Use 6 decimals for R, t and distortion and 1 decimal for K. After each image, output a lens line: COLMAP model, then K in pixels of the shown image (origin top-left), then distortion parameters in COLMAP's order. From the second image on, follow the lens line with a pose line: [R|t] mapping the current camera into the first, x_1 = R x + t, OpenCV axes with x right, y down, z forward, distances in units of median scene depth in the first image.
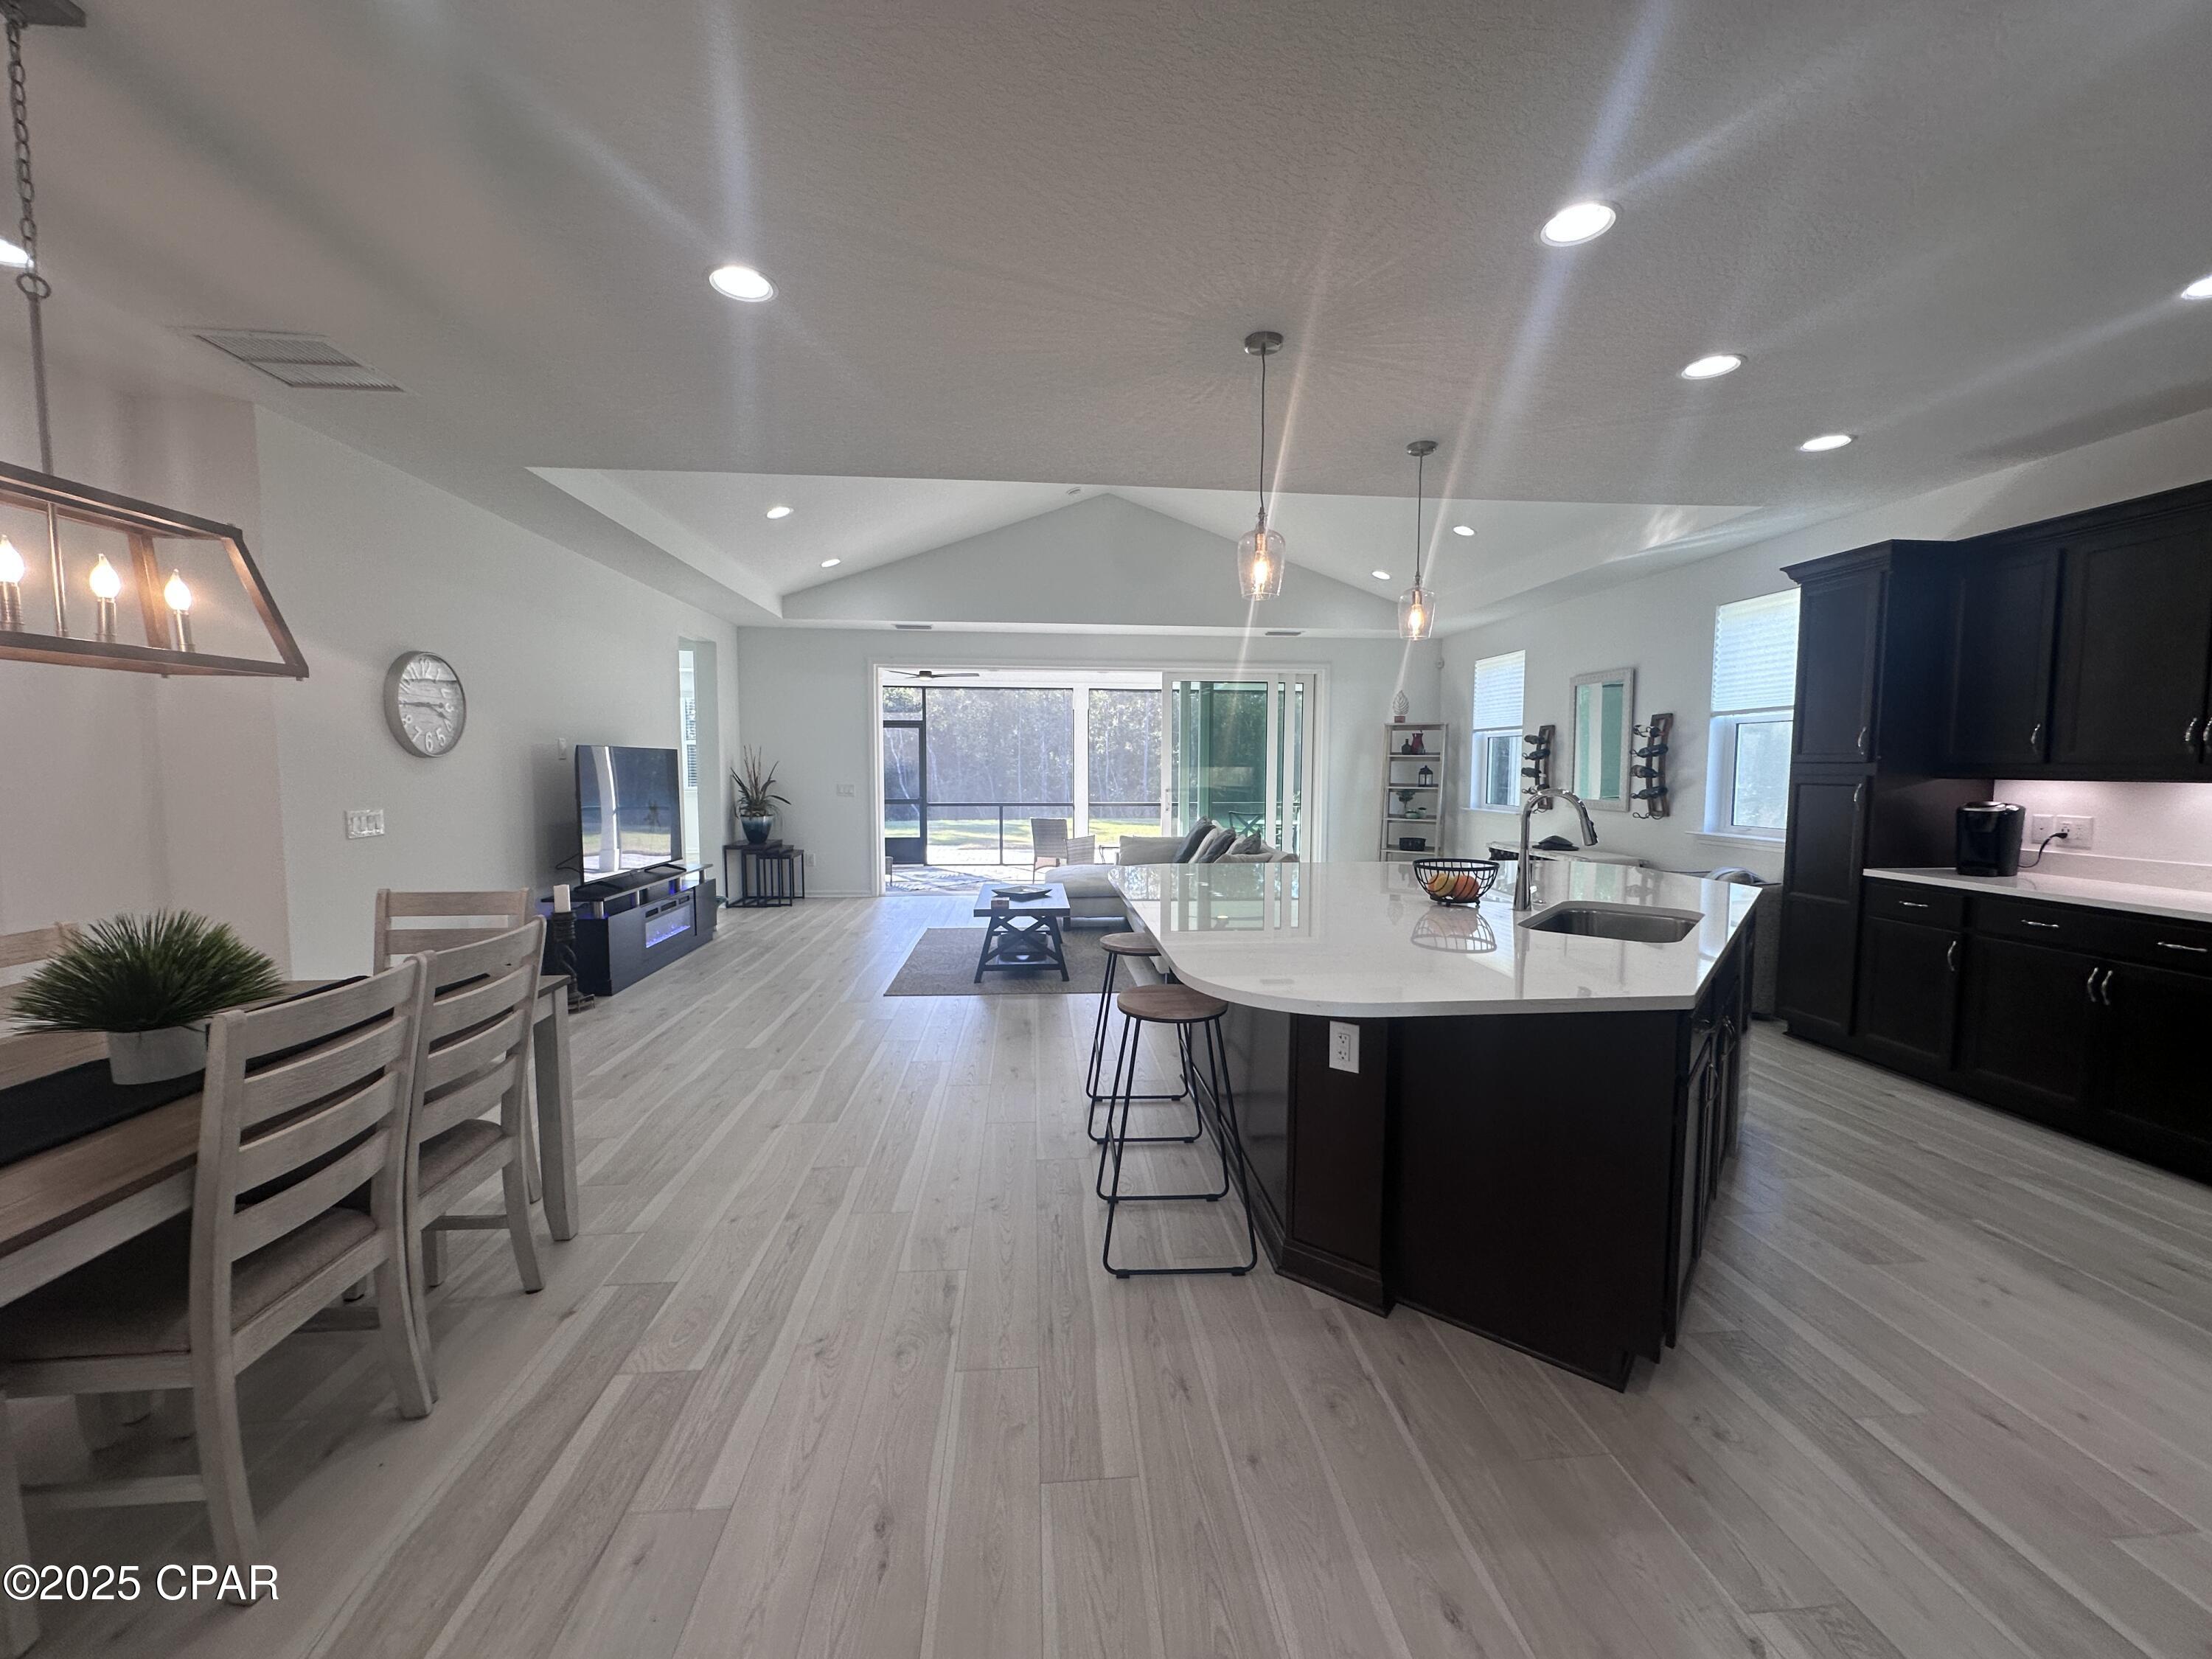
lens RADIAL K [[882.0, 0, 1108.8], [0, 882.0, 828.4], [0, 0, 1]] dist [-0.000551, 0.000103]
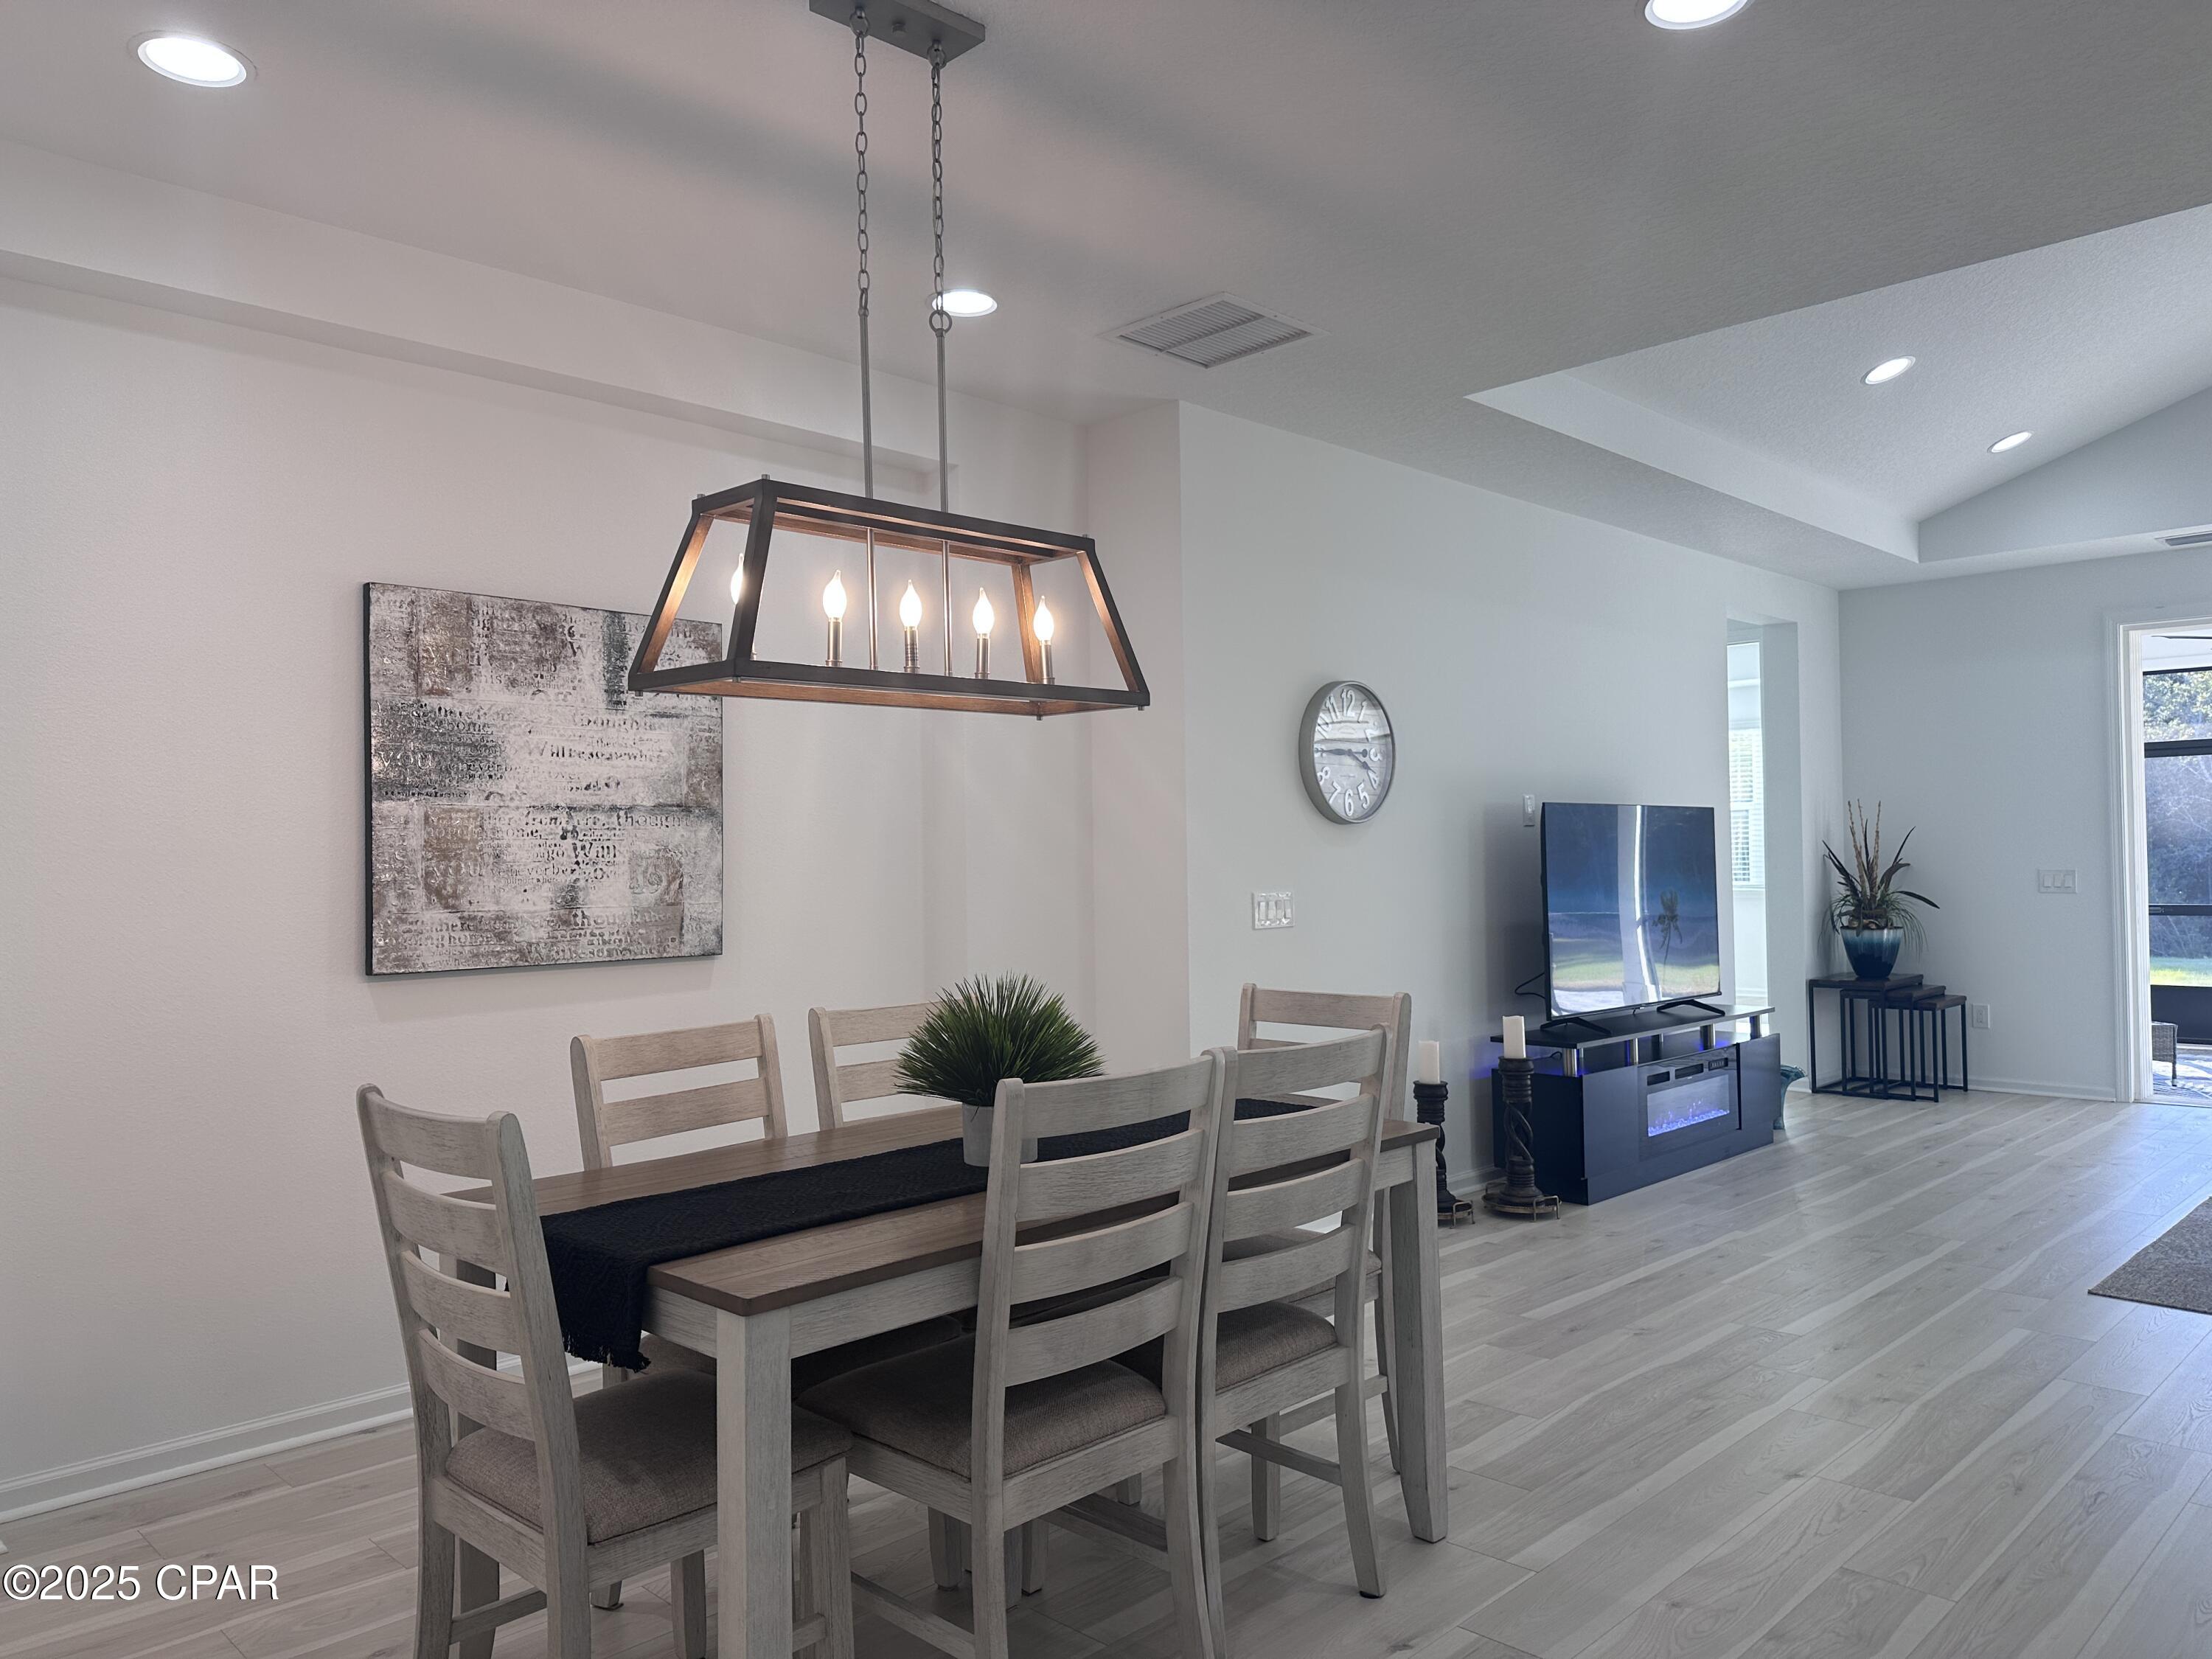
lens RADIAL K [[1539.2, 0, 1103.4], [0, 1539.2, 839.8], [0, 0, 1]] dist [0.116622, -0.174601]
pose [[0.646380, -0.023116, -0.762665, 0.067642], [-0.037925, 0.997332, -0.062371, 0.019076], [0.762072, 0.069240, 0.643779, 0.023936]]
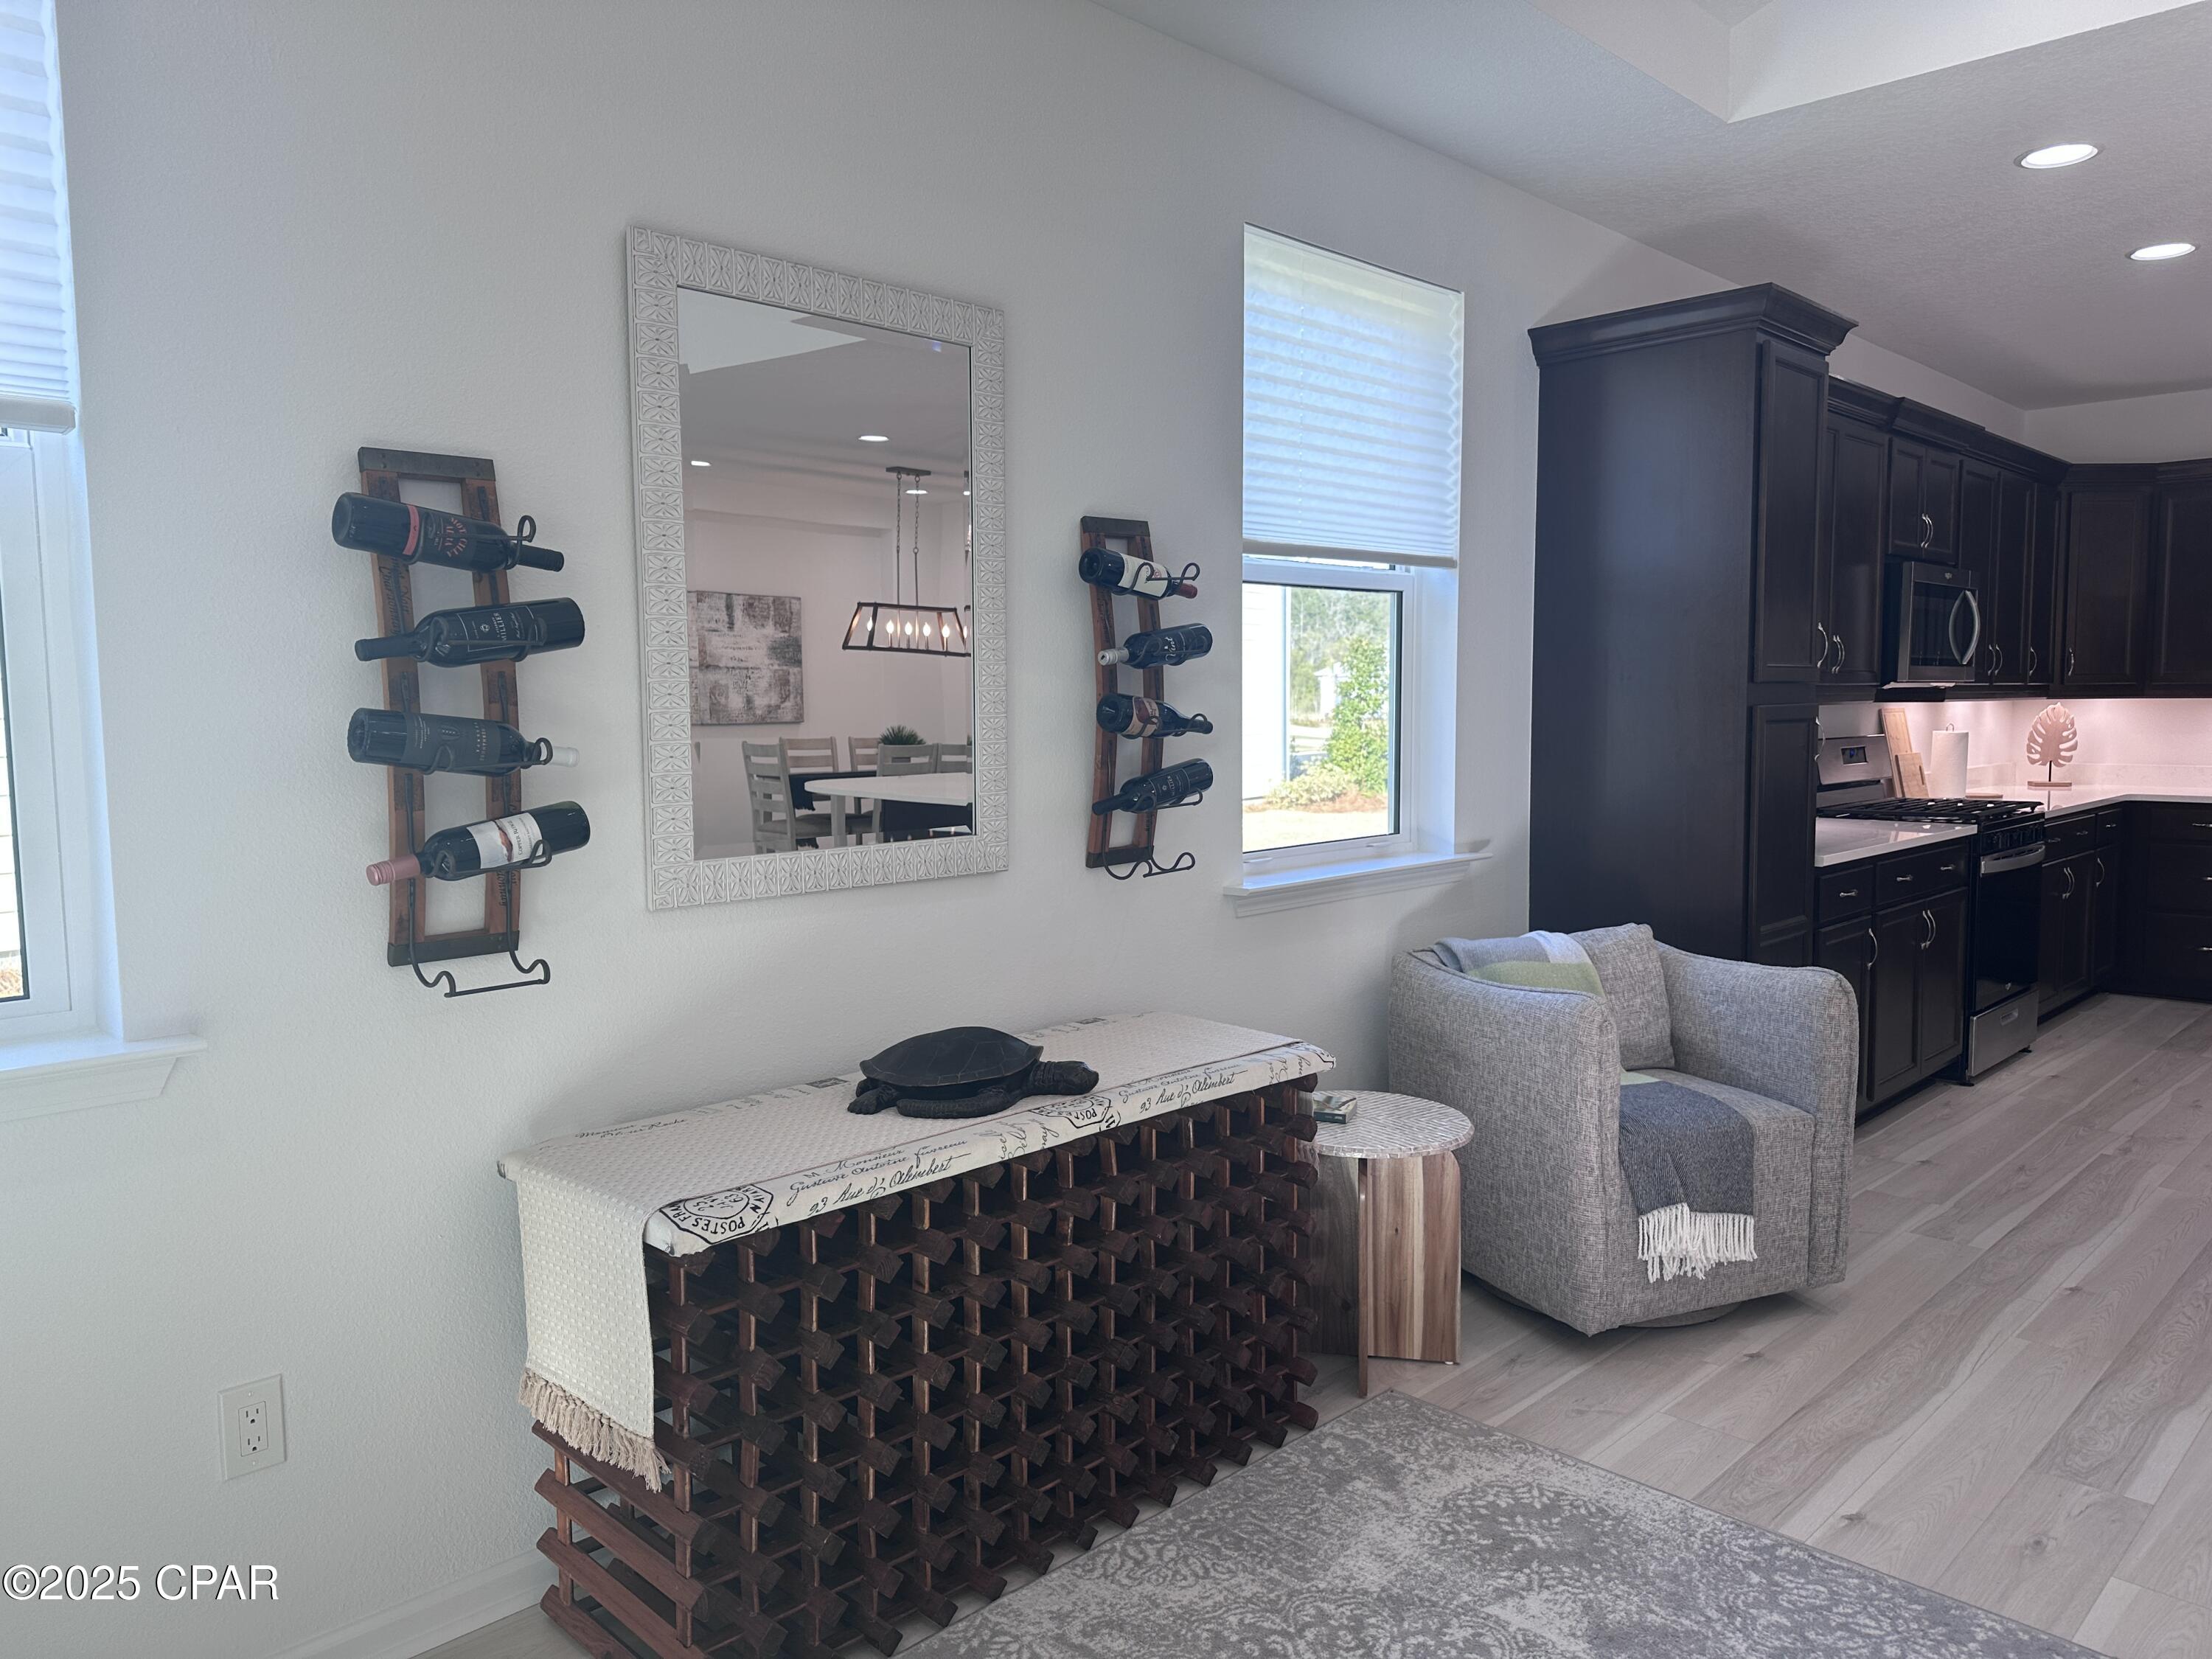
lens RADIAL K [[1539.2, 0, 1103.4], [0, 1539.2, 839.8], [0, 0, 1]] dist [0.116622, -0.174601]
pose [[-0.651961, -0.070228, 0.754994, 0.350862], [0.058854, 0.988011, 0.142725, -0.148868], [-0.755965, 0.137486, -0.640011, 2.019730]]
